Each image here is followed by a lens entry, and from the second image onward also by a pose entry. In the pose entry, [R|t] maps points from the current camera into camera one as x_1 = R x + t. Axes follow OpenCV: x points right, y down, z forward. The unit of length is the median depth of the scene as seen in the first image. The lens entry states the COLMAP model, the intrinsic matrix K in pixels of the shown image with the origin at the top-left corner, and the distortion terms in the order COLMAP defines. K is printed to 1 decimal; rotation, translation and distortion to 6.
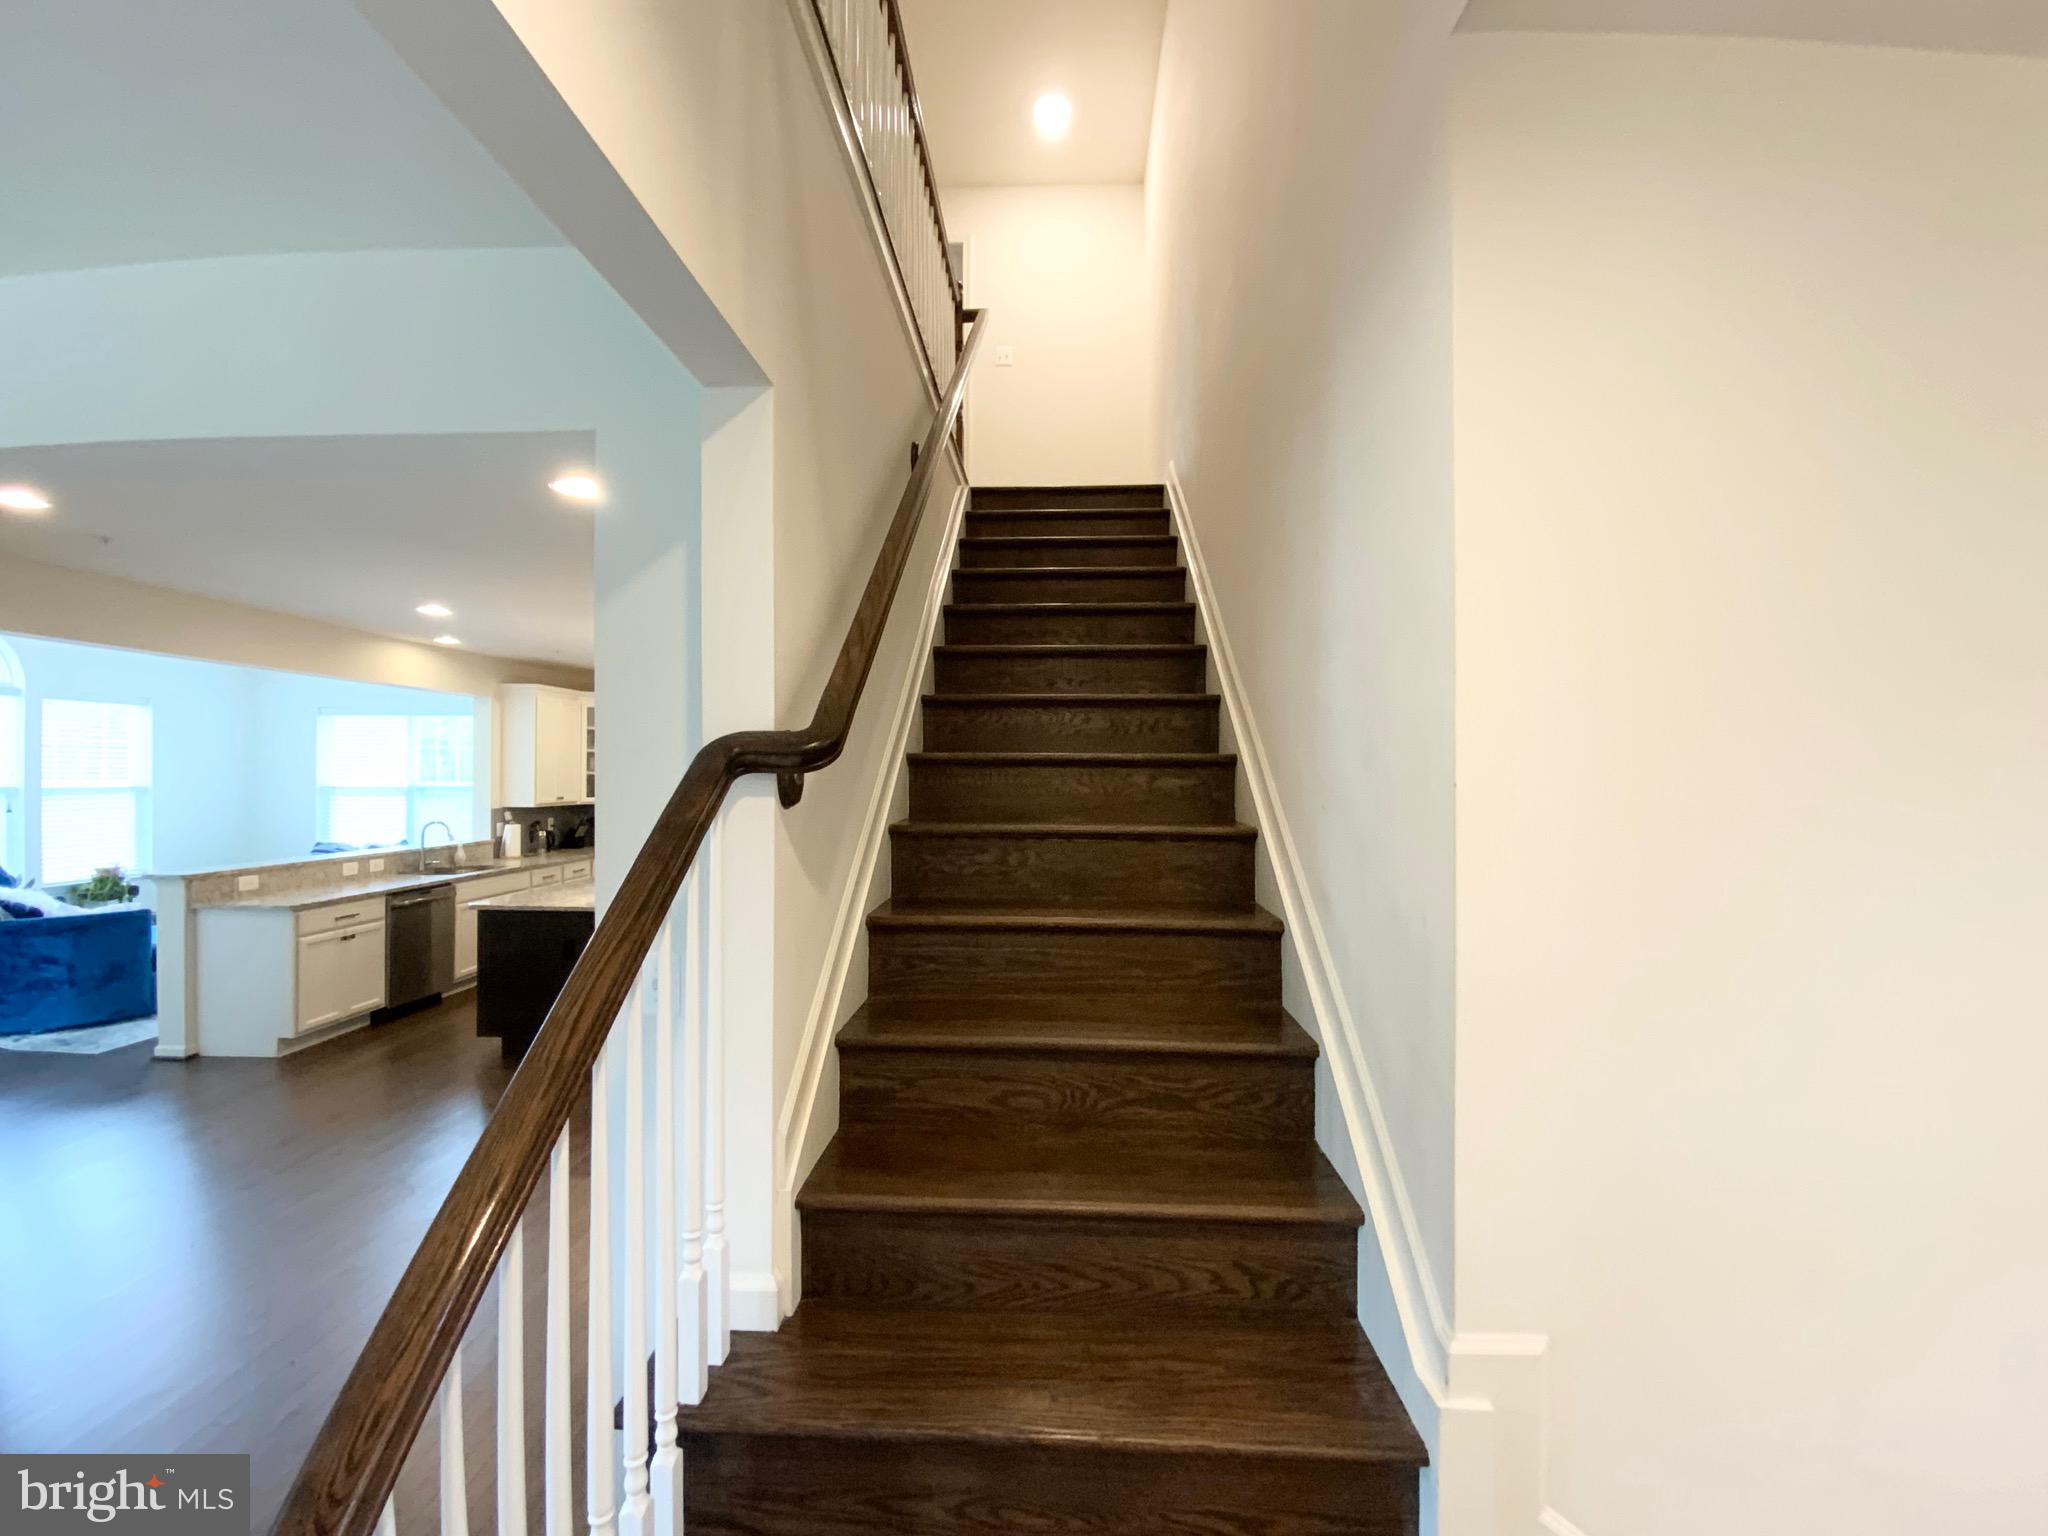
lens RADIAL K [[825.8, 0, 1025.1], [0, 825.8, 768.1], [0, 0, 1]] dist [0.020176, -0.017329]
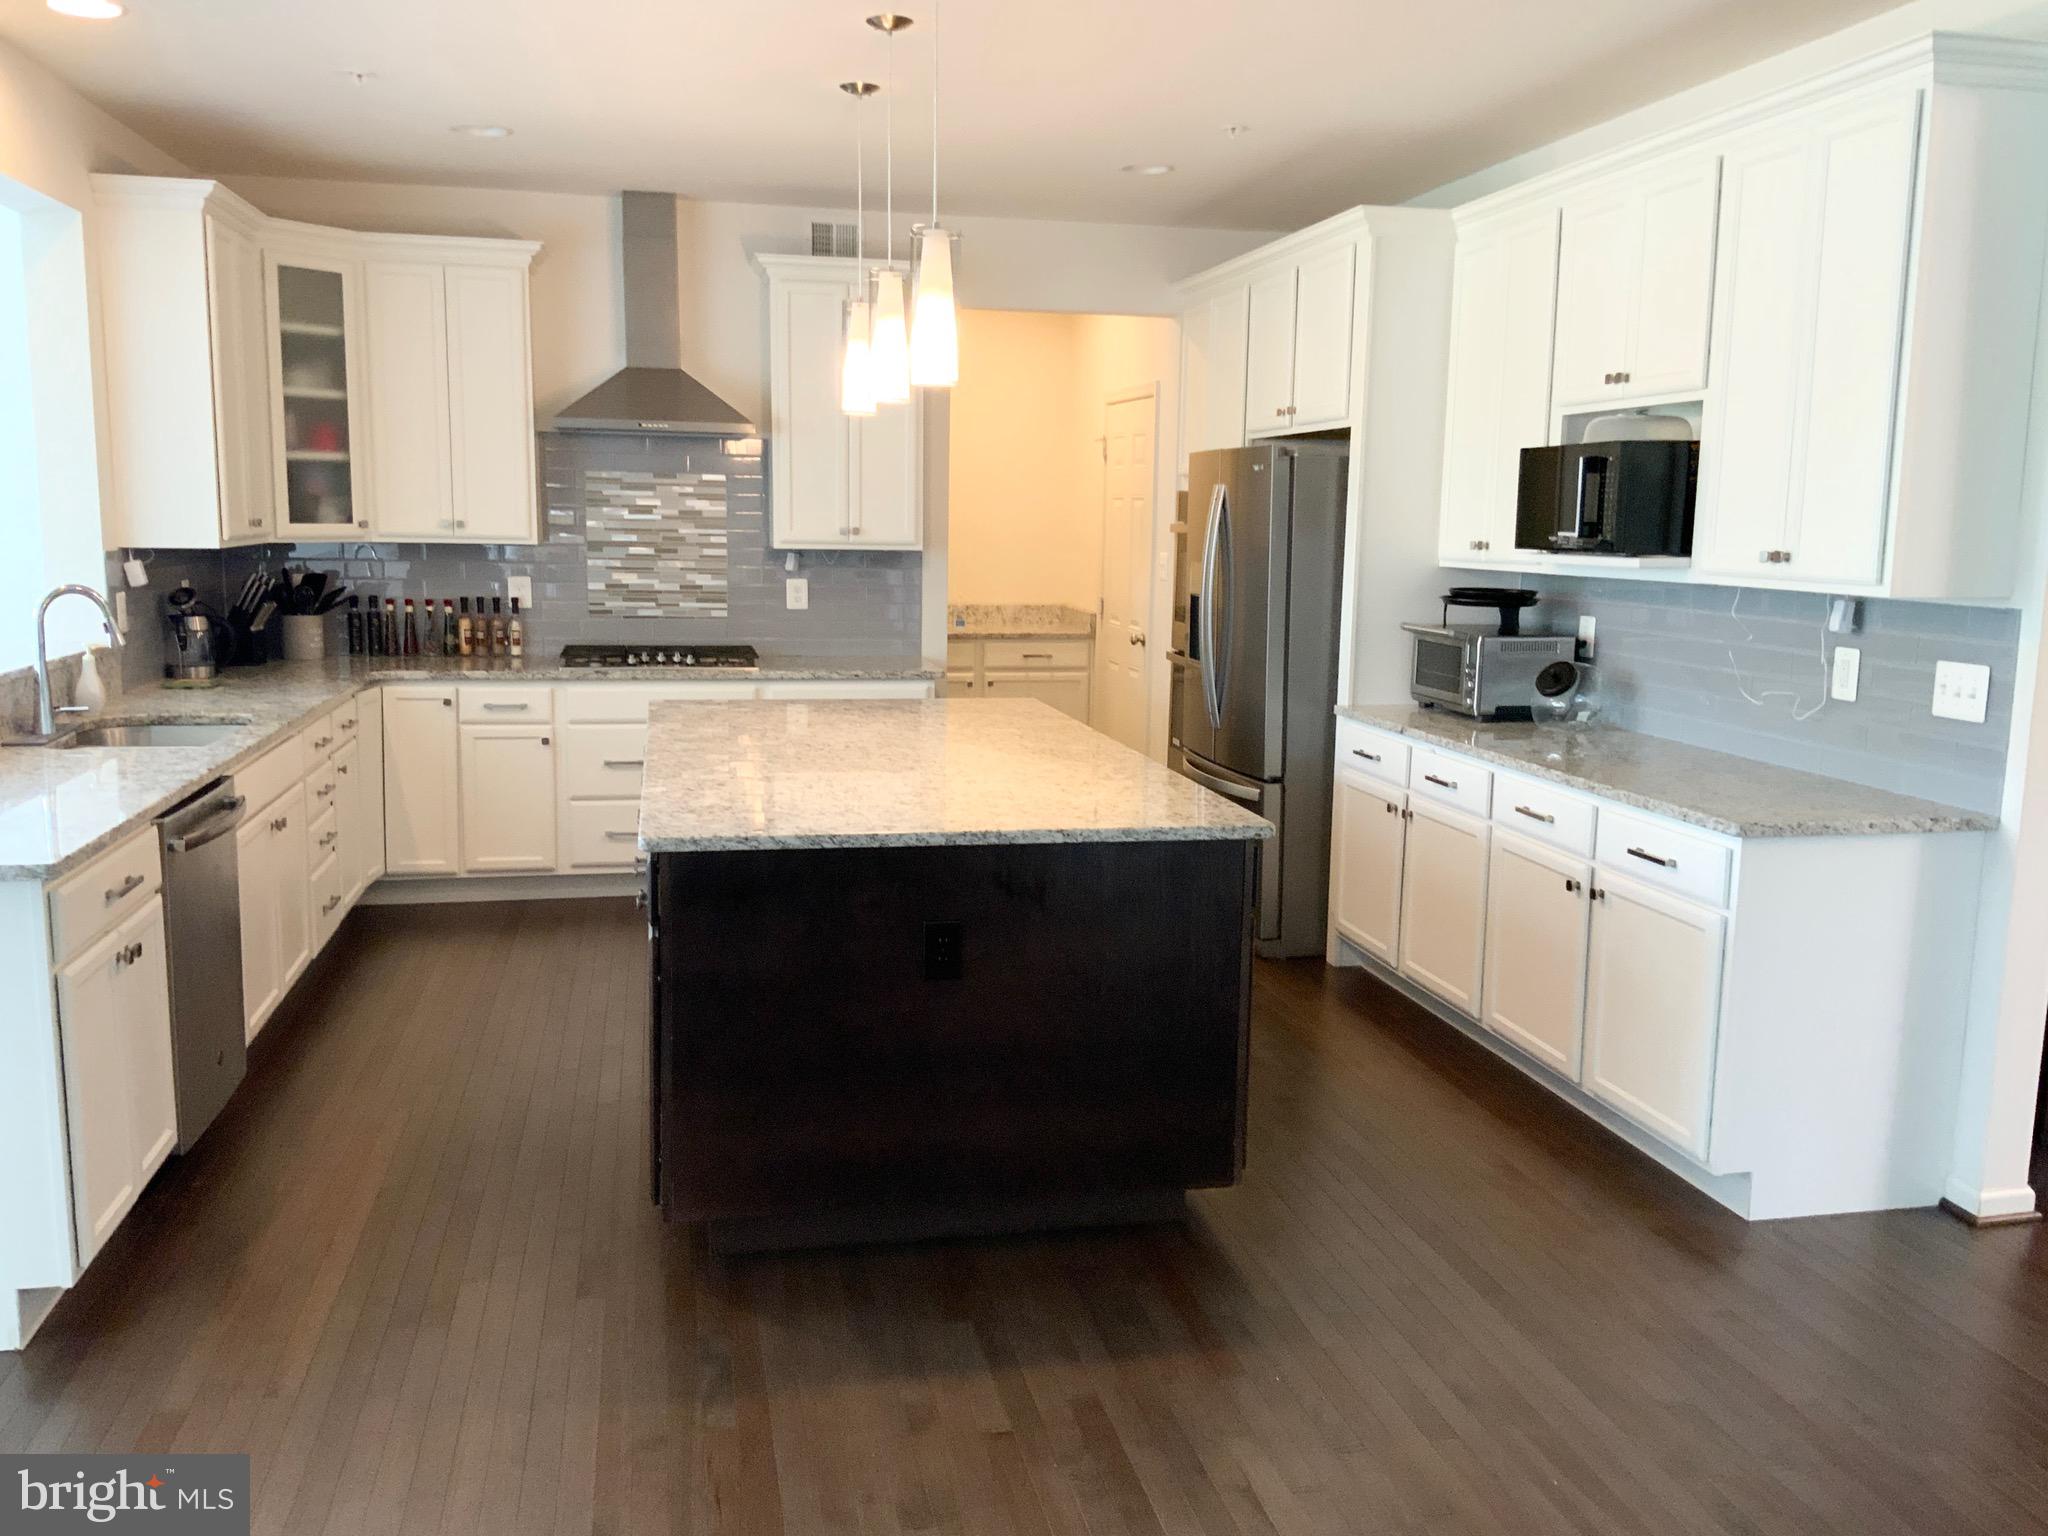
lens RADIAL K [[1687.1, 0, 1018.2], [0, 1687.1, 777.6], [0, 0, 1]] dist [0.051959, -0.105775]
pose [[0.968057, -0.028022, 0.249158, -0.565571], [-0.013279, 0.986610, 0.162556, 0.027316], [-0.250377, -0.160672, 0.954723, 0.279918]]
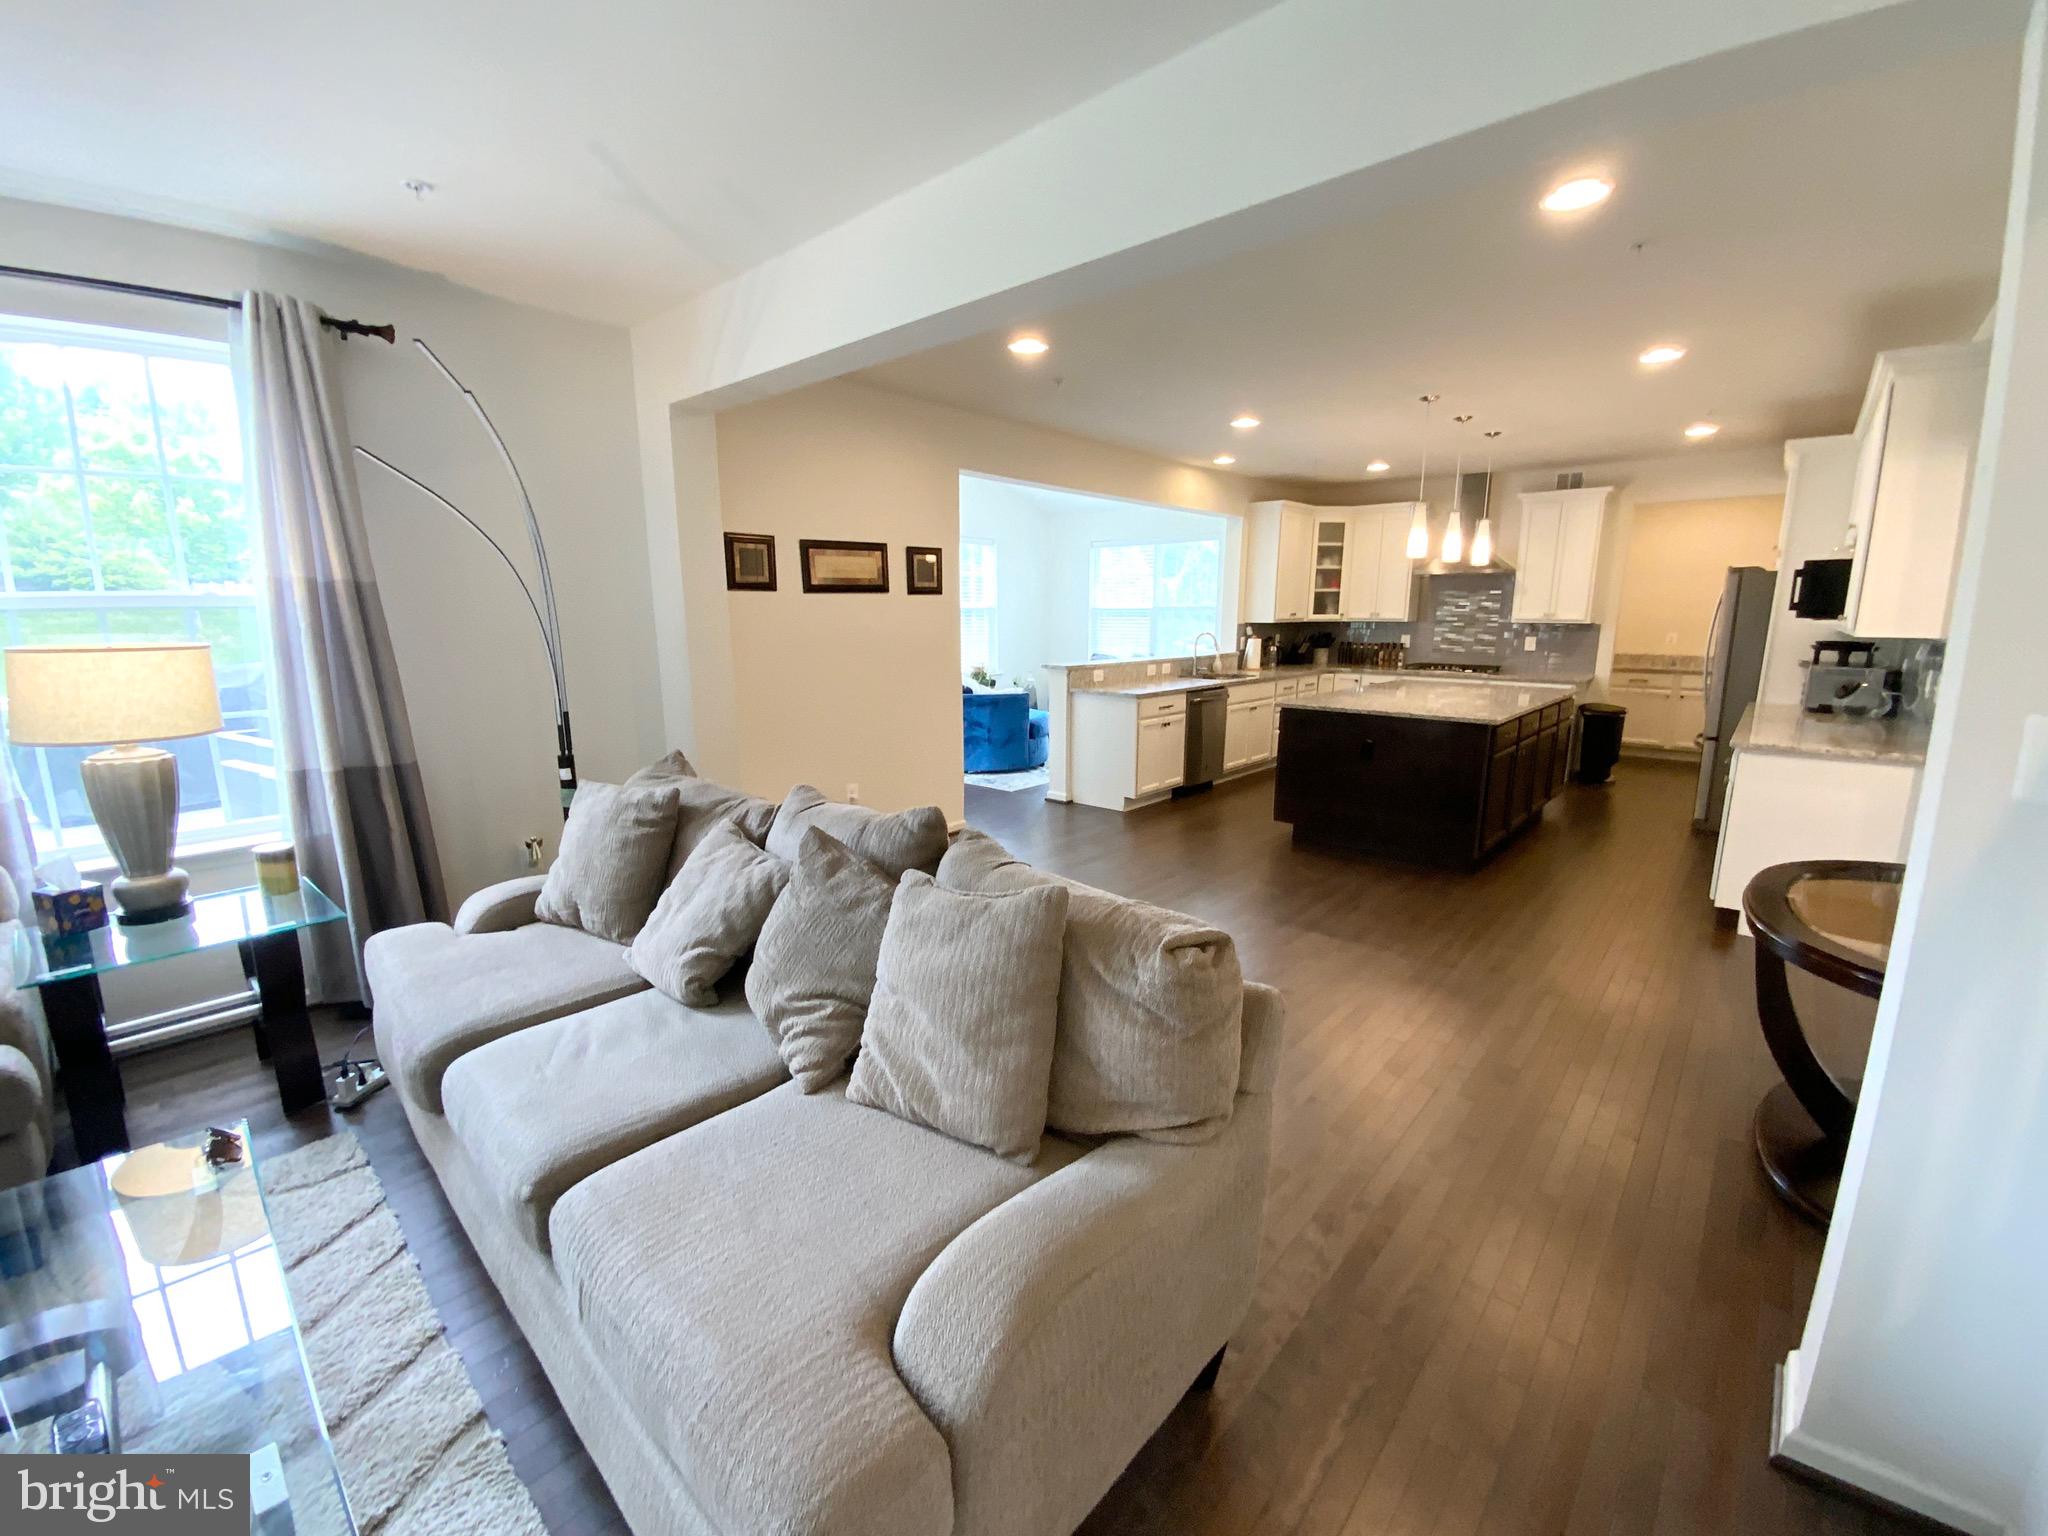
lens RADIAL K [[832.7, 0, 1022.1], [0, 832.7, 772.3], [0, 0, 1]] dist [0.011289, -0.011309]
pose [[0.769383, 0.116360, -0.628100, -0.189106], [0.008462, 0.981327, 0.192162, 0.034864], [0.638731, -0.153161, 0.754032, -0.041322]]
